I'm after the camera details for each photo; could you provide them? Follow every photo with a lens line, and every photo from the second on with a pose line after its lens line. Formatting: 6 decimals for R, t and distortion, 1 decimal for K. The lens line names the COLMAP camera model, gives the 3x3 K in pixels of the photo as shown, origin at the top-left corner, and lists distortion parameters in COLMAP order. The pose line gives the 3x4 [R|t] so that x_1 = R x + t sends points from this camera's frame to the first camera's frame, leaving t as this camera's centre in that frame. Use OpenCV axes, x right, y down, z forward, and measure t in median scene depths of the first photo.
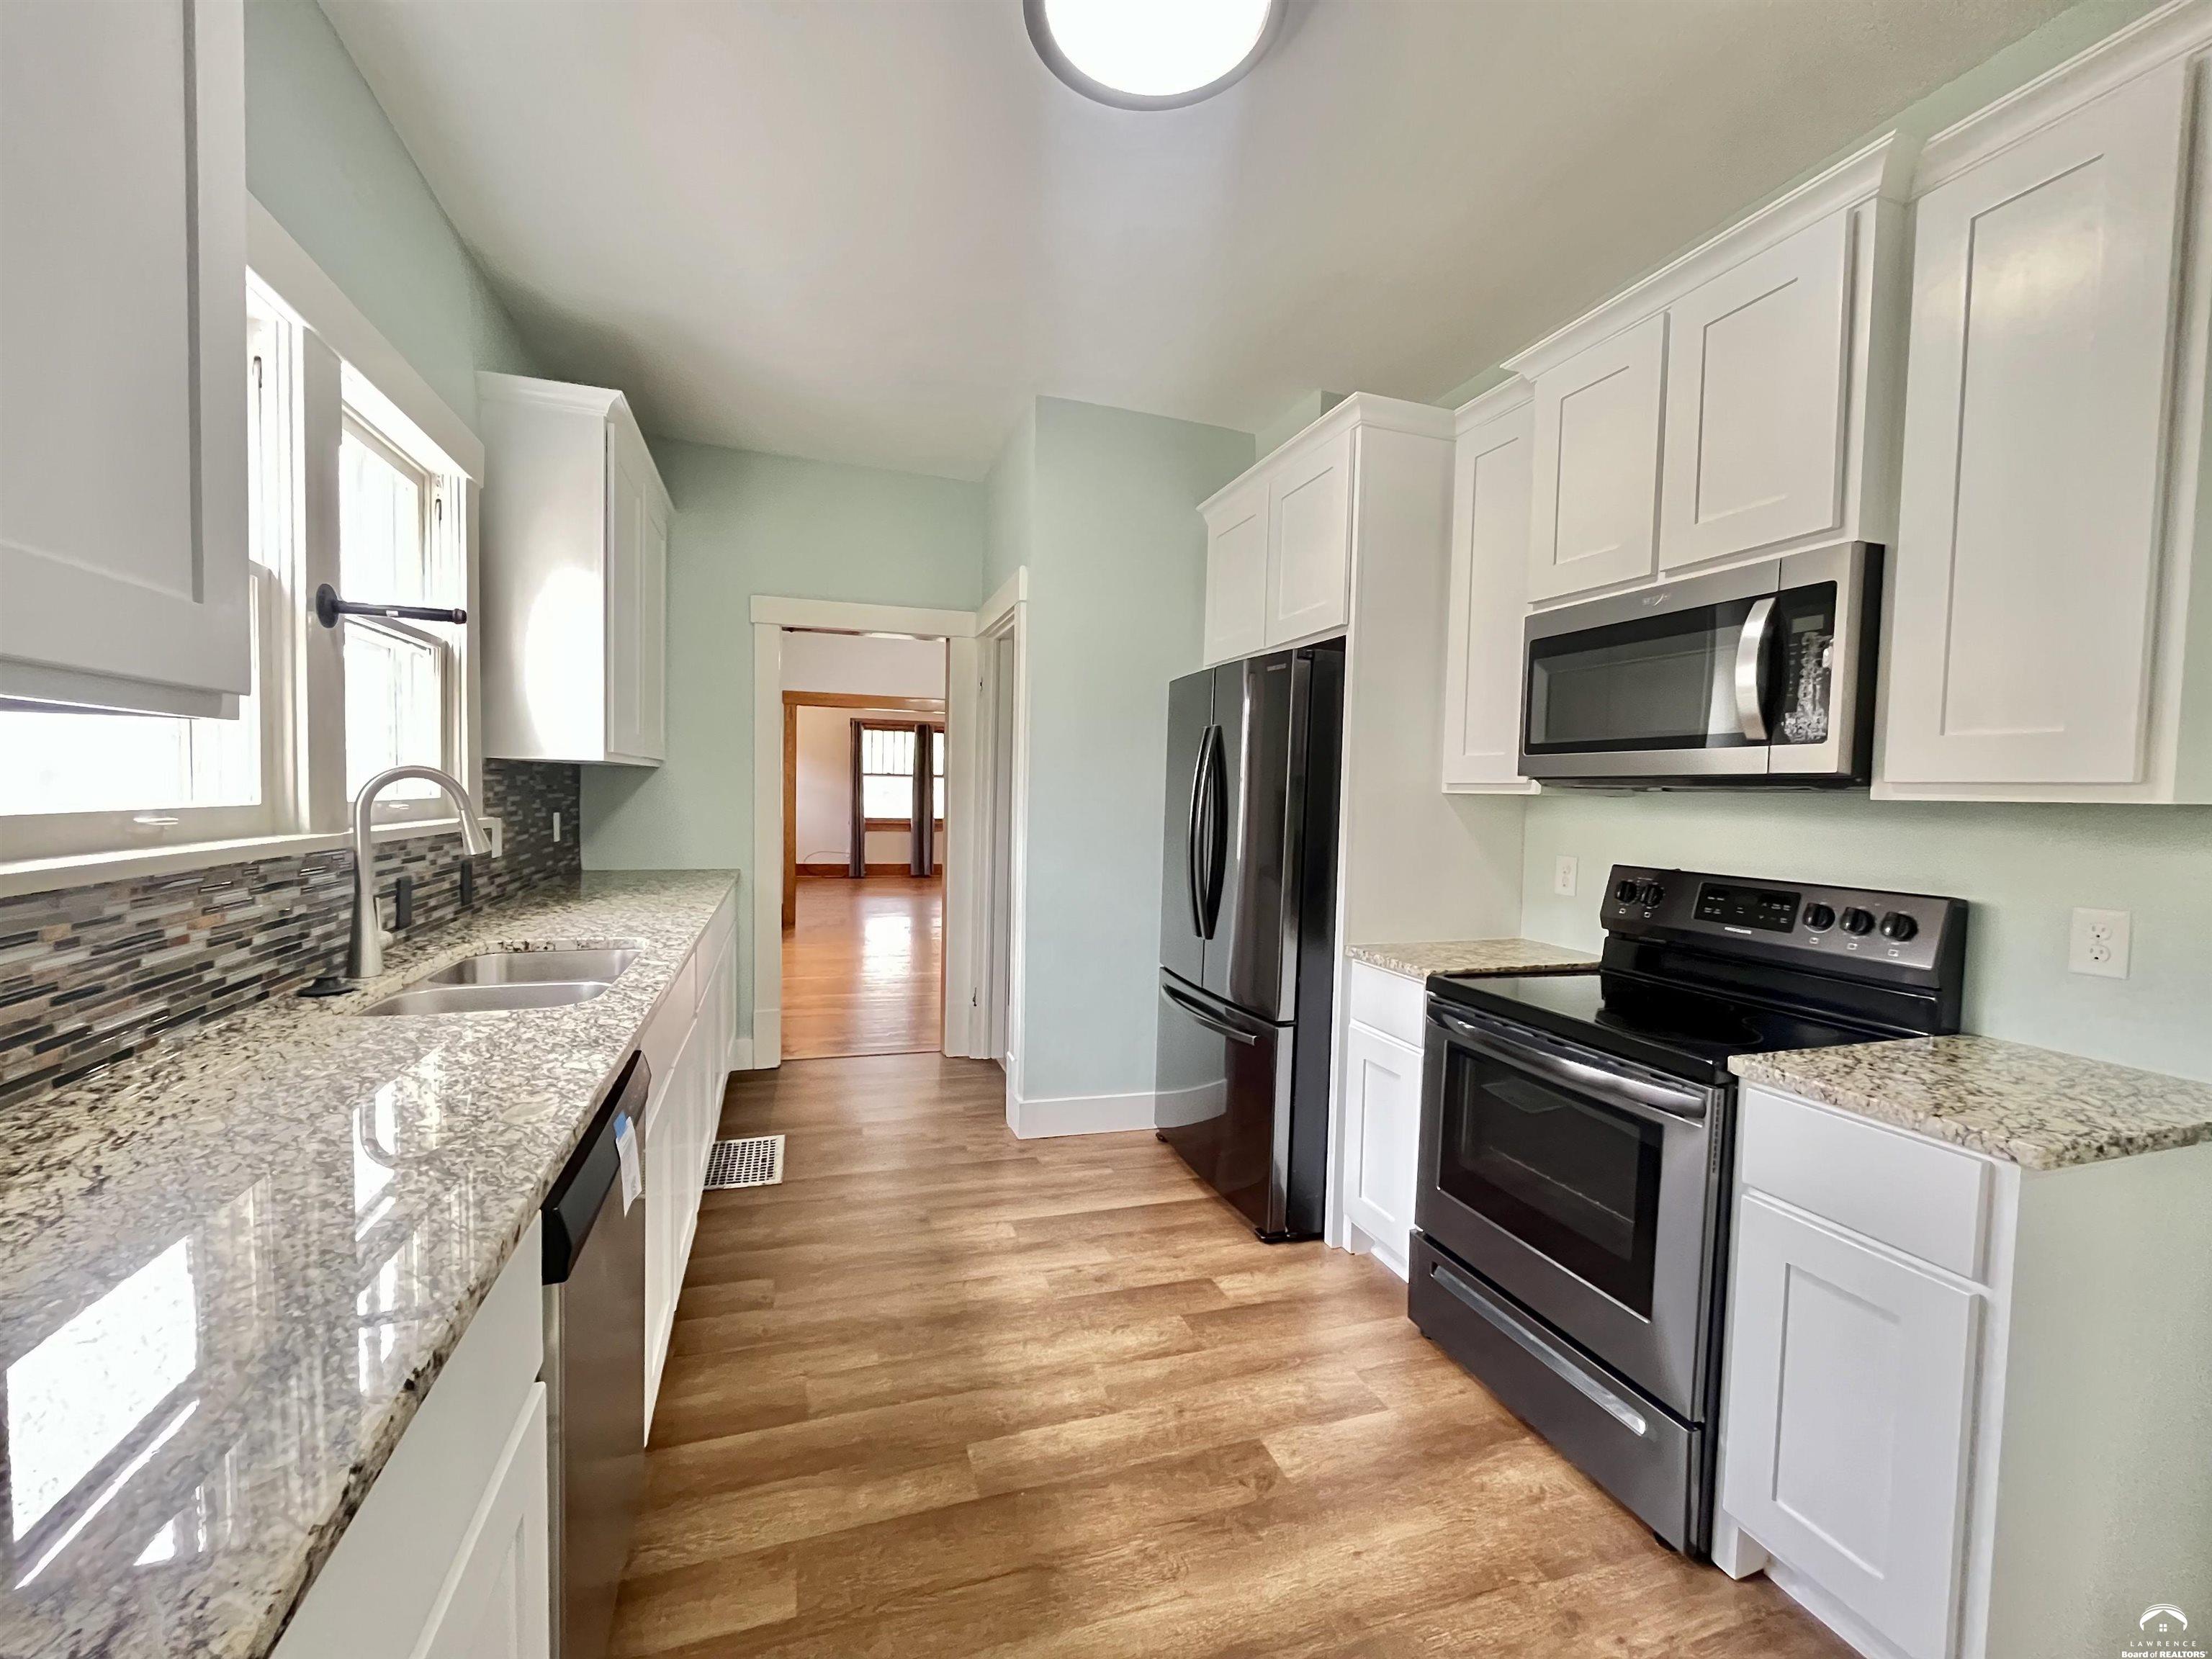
lens RADIAL K [[888.5, 0, 1092.9], [0, 888.5, 829.7], [0, 0, 1]] dist [-0.003893, -0.000670]
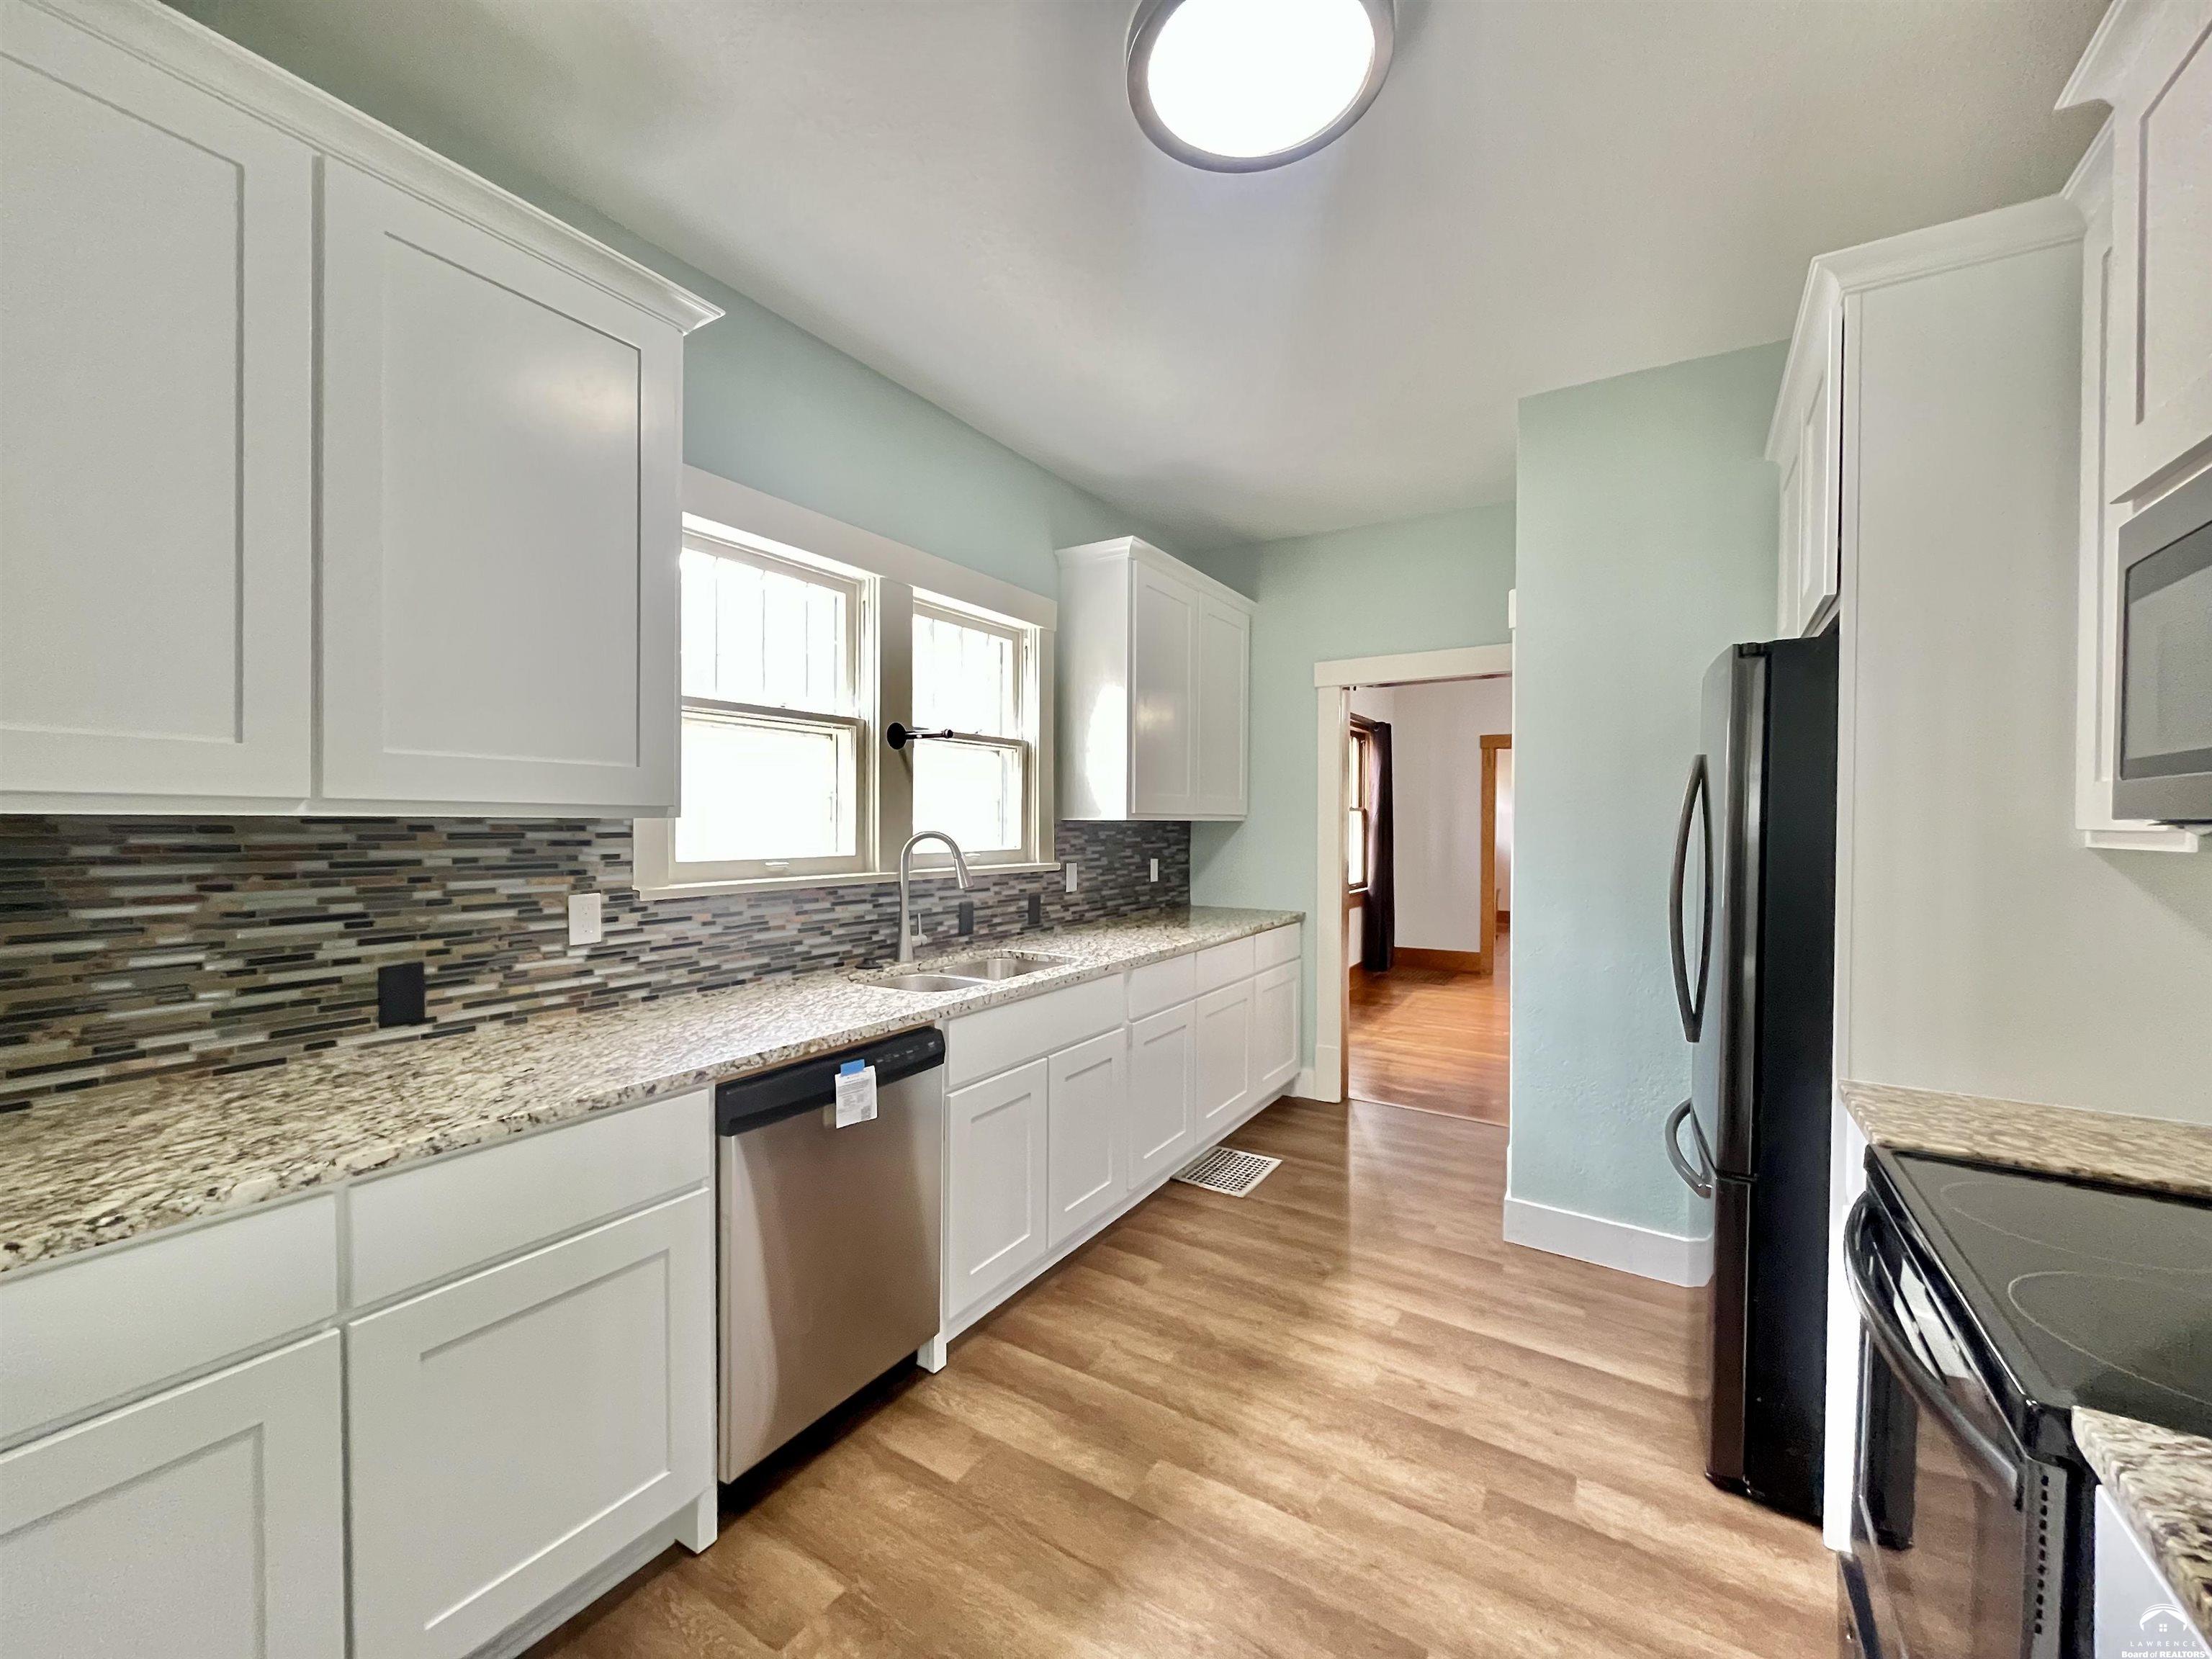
lens RADIAL K [[888.5, 0, 1096.9], [0, 888.5, 827.9], [0, 0, 1]] dist [-0.003893, -0.000670]
pose [[0.634061, -0.013993, -0.773156, 0.538945], [-0.024924, 0.998947, -0.038520, -0.019814], [0.772881, 0.043694, 0.633045, 0.191646]]
